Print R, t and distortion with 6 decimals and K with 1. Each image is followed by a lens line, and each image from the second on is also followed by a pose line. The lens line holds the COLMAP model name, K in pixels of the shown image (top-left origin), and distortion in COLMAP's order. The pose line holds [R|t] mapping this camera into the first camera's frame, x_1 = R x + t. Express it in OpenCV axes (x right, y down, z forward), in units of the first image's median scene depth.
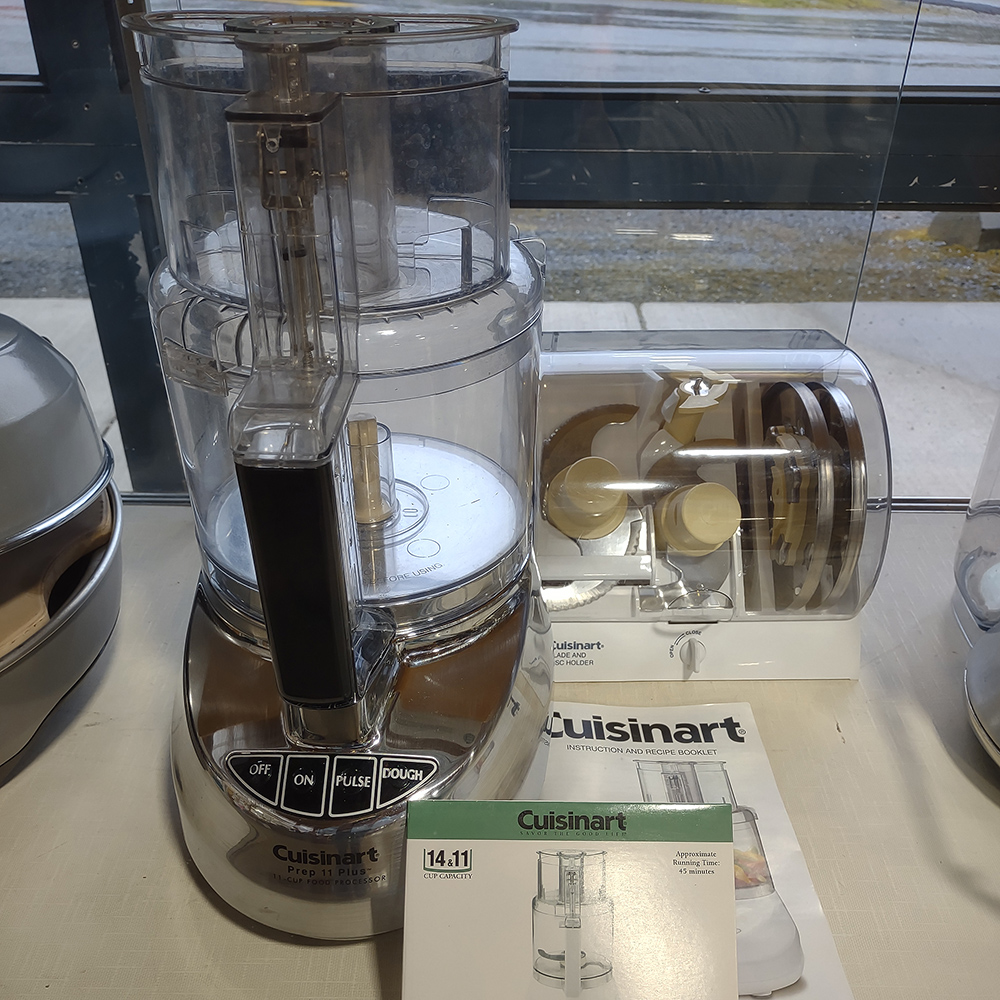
lens RADIAL K [[949.7, 0, 506.8], [0, 949.7, 460.9], [0, 0, 1]] dist [-0.005941, 0.006248]
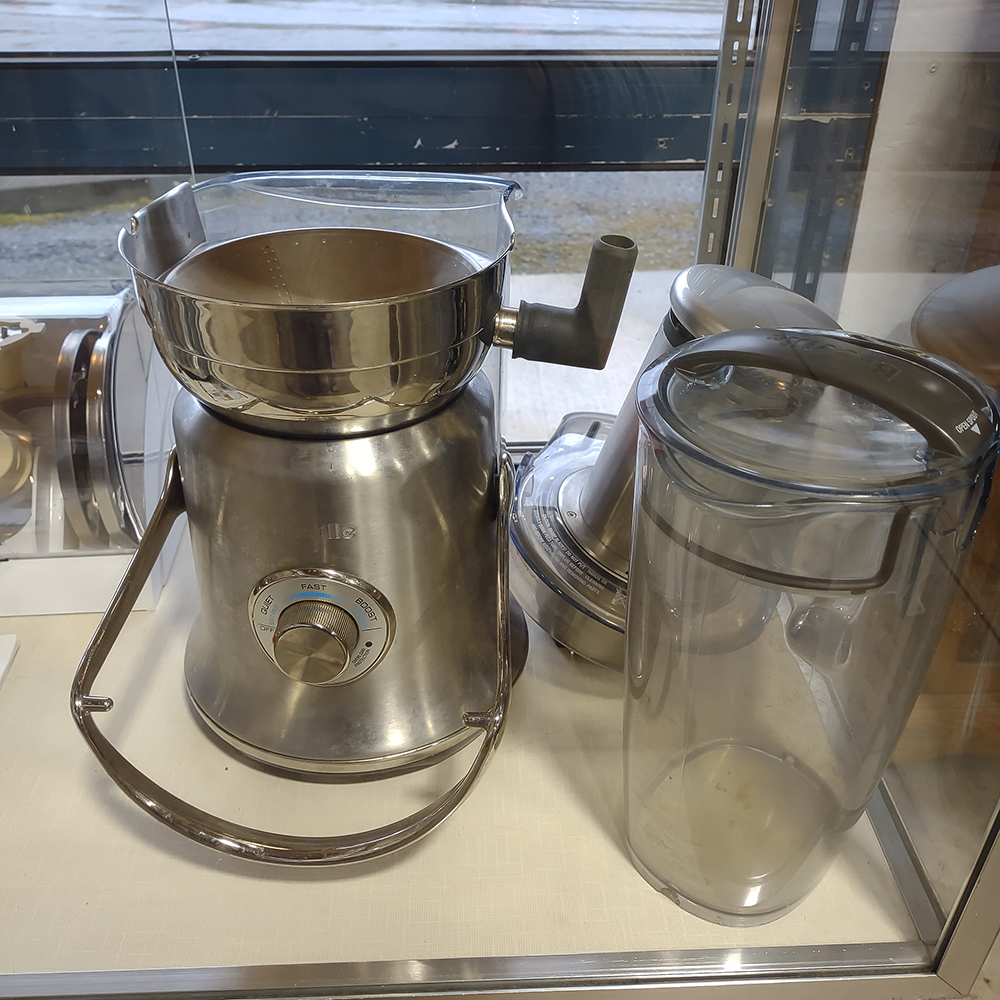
lens RADIAL K [[942.1, 0, 498.7], [0, 942.1, 454.8], [0, 0, 1]] dist [-0.001342, -0.003103]
pose [[0.999759, -0.019276, 0.010540, 0.196756], [0.019141, 0.999736, 0.012739, 0.013172], [-0.010783, -0.012534, 0.999863, -0.012592]]
